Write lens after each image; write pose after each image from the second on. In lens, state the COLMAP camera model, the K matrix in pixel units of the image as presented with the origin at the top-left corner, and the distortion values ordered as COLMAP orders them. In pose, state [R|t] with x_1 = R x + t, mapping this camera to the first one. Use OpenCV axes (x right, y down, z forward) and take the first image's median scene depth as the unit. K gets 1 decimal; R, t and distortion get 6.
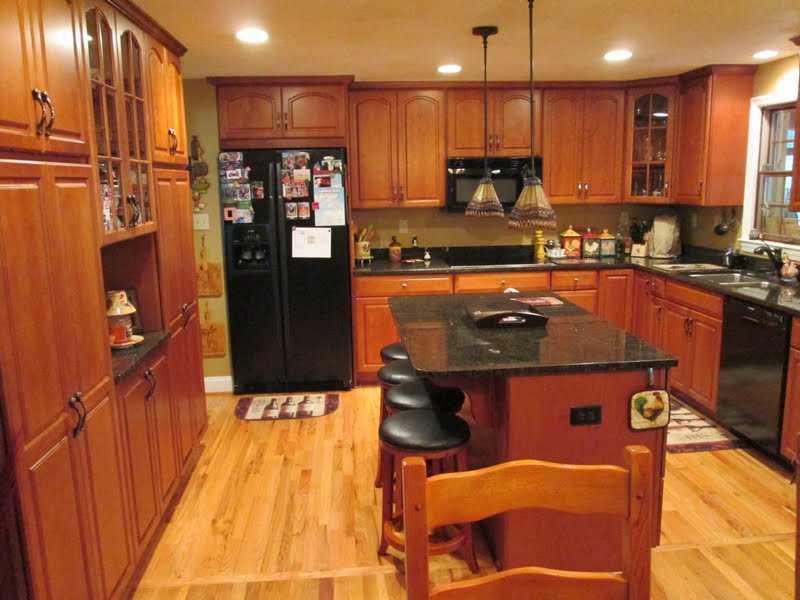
lens RADIAL K [[673.5, 0, 400.0], [0, 673.5, 300.0], [0, 0, 1]] dist [-0.052164, 0.028636]
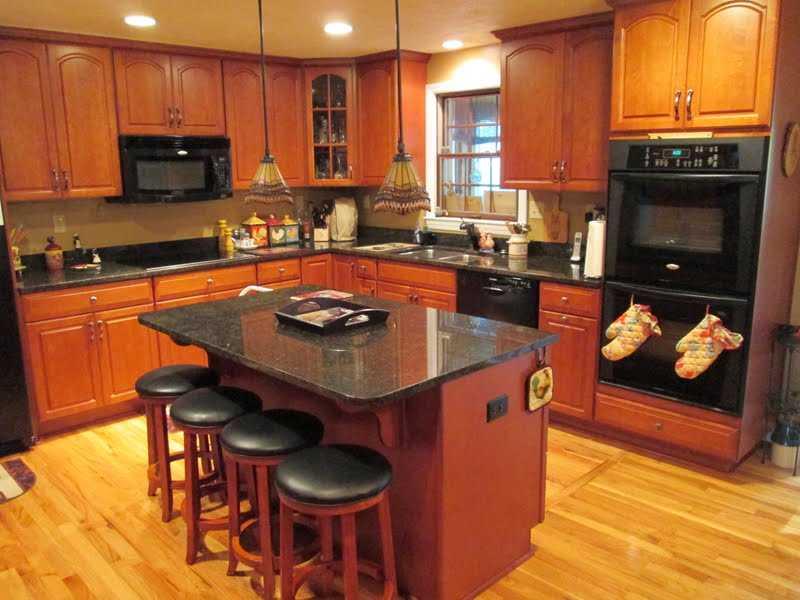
lens RADIAL K [[673.5, 0, 400.0], [0, 673.5, 300.0], [0, 0, 1]] dist [-0.052164, 0.028636]
pose [[0.768385, -0.122472, 0.628160, -0.198791], [0.112721, 0.992073, 0.055540, -0.022489], [-0.629983, 0.028131, 0.776100, 0.177617]]
